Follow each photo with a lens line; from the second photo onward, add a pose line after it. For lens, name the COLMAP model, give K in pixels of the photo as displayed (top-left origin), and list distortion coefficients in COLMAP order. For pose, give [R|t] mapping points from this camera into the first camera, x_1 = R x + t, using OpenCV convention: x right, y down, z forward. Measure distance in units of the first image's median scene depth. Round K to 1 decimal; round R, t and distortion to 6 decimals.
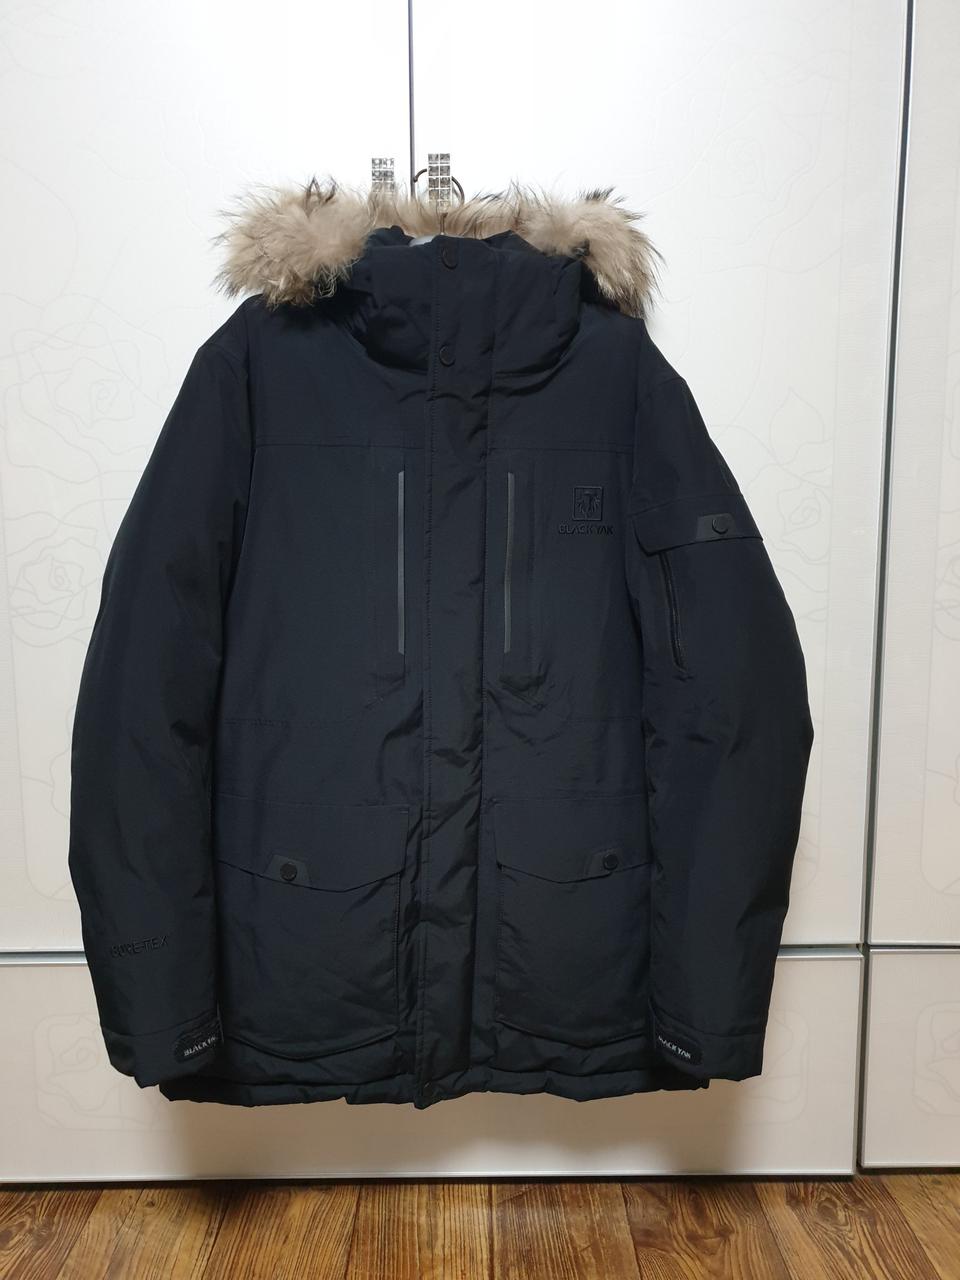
lens RADIAL K [[1032.5, 0, 485.5], [0, 1032.5, 643.6], [0, 0, 1]] dist [-0.004502, 0.010721]
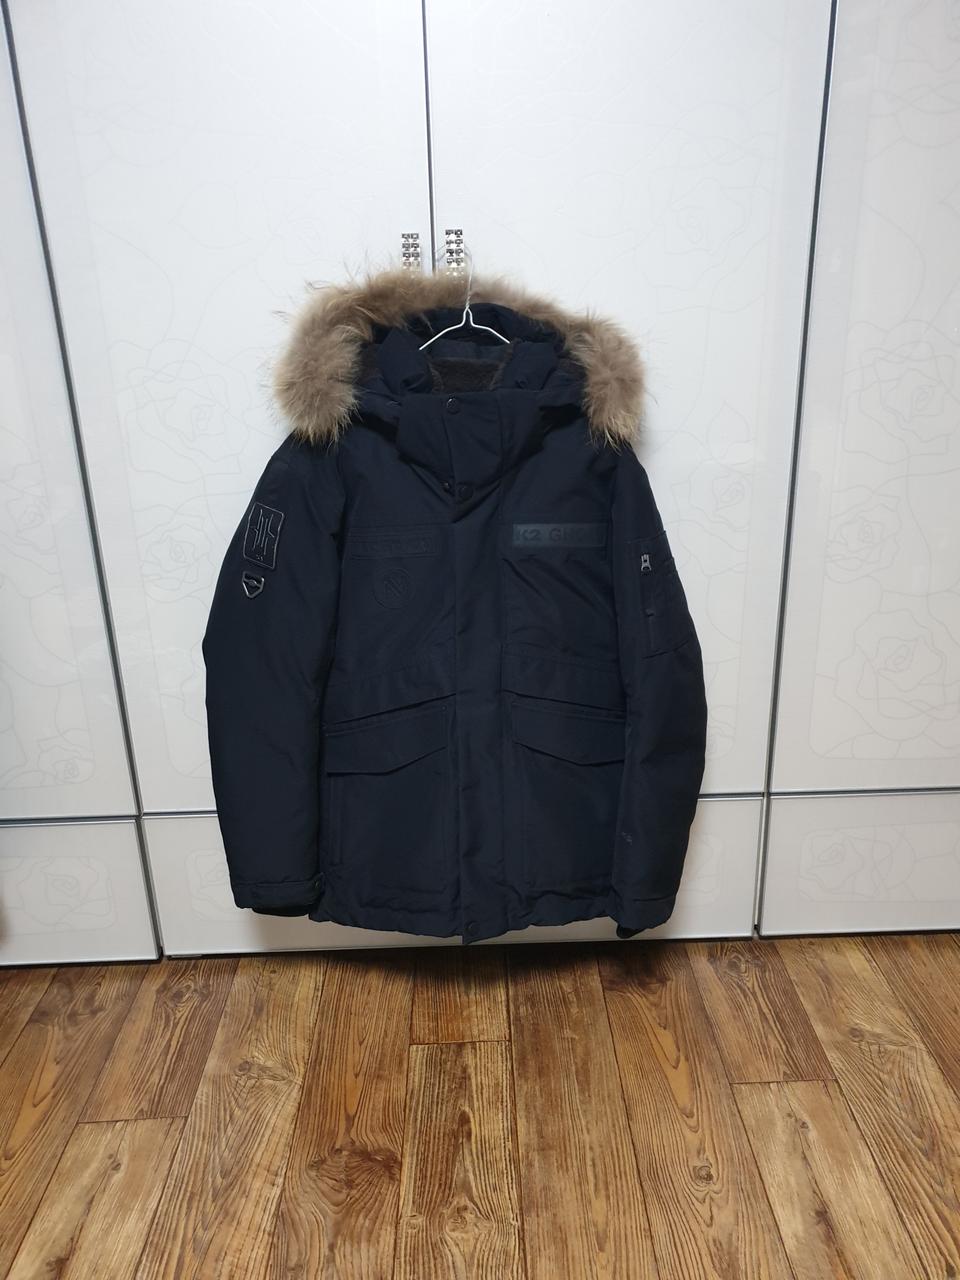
lens RADIAL K [[1032.5, 0, 497.9], [0, 1032.5, 650.5], [0, 0, 1]] dist [-0.004502, 0.010721]
pose [[0.999677, -0.021675, 0.013265, -0.017231], [0.018116, 0.973916, 0.226185, -0.237087], [-0.017821, -0.225872, 0.973994, -0.344468]]
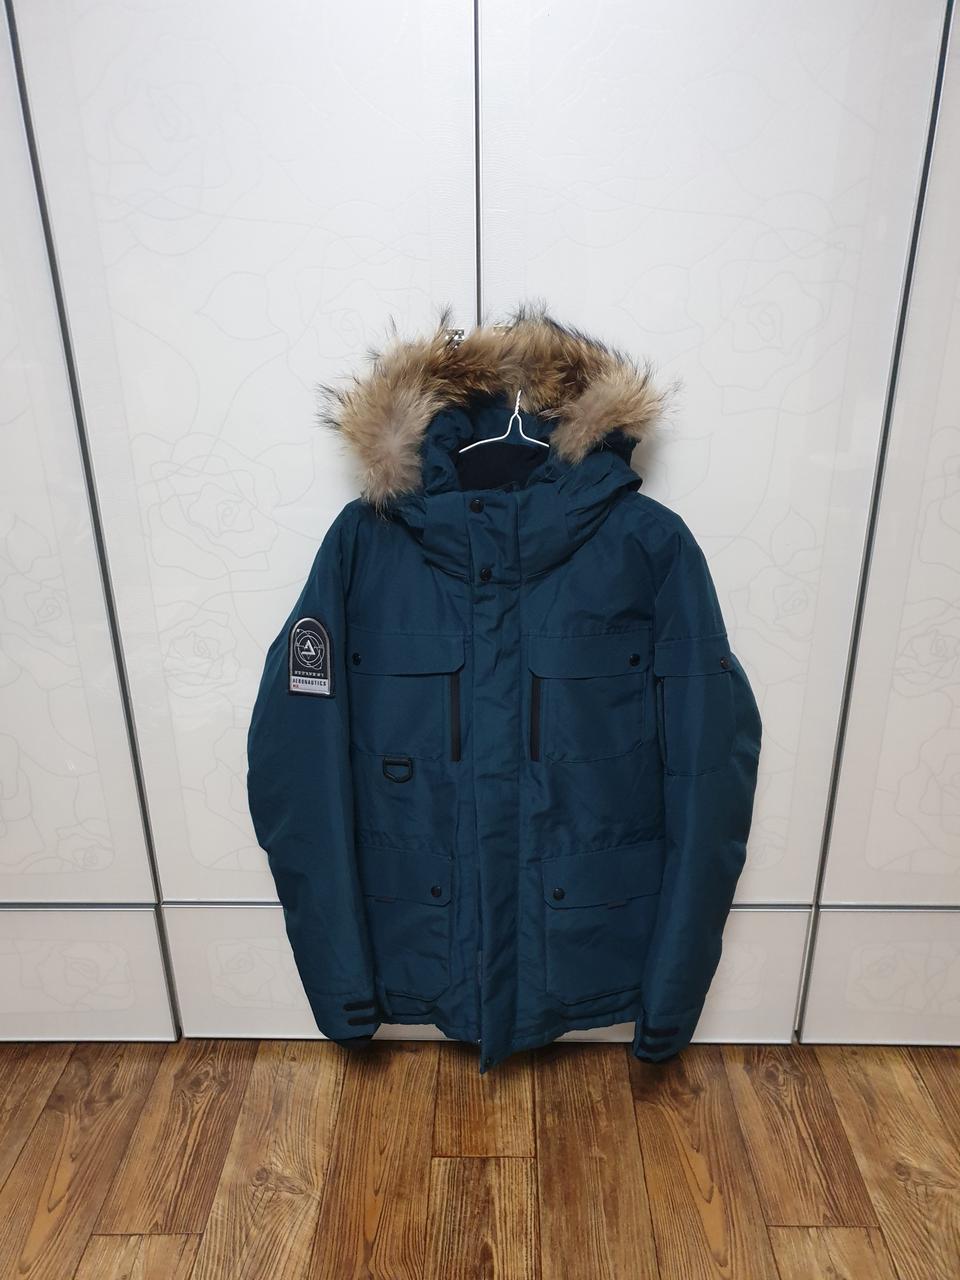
lens RADIAL K [[1032.5, 0, 480.0], [0, 1032.5, 645.2], [0, 0, 1]] dist [-0.004502, 0.010721]
pose [[0.999563, 0.007271, -0.028664, -0.032447], [0.000894, 0.961427, 0.275057, -0.419162], [0.029559, -0.274963, 0.961000, -0.213813]]
